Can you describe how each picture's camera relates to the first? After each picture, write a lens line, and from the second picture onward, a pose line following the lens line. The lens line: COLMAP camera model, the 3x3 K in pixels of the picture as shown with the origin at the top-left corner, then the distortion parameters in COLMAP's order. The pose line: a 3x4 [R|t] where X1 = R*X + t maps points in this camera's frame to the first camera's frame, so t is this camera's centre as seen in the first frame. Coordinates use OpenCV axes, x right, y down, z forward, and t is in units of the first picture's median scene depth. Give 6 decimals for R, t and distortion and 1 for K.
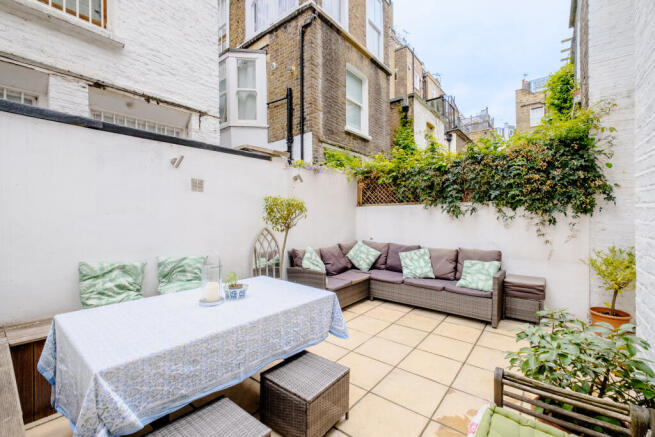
lens RADIAL K [[286.4, 0, 326.5], [0, 286.4, 216.4], [0, 0, 1]] dist [0.001094, -0.000271]
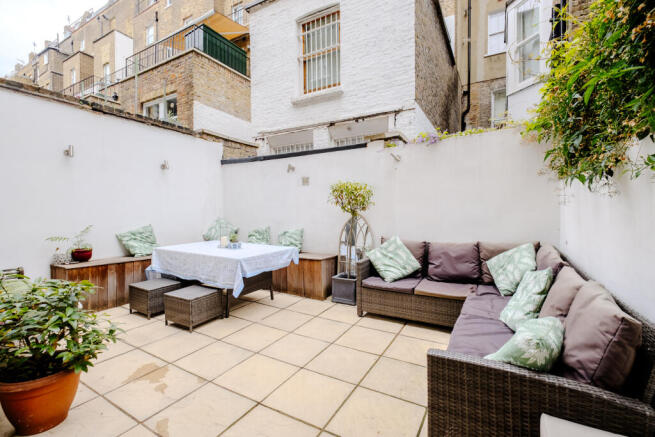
lens RADIAL K [[286.4, 0, 327.7], [0, 286.4, 217.9], [0, 0, 1]] dist [0.001094, -0.000271]
pose [[0.156360, 0.025080, -0.987382, 0.798723], [-0.005509, 0.999684, 0.024520, 0.031170], [0.987685, 0.001606, 0.156449, 0.713886]]
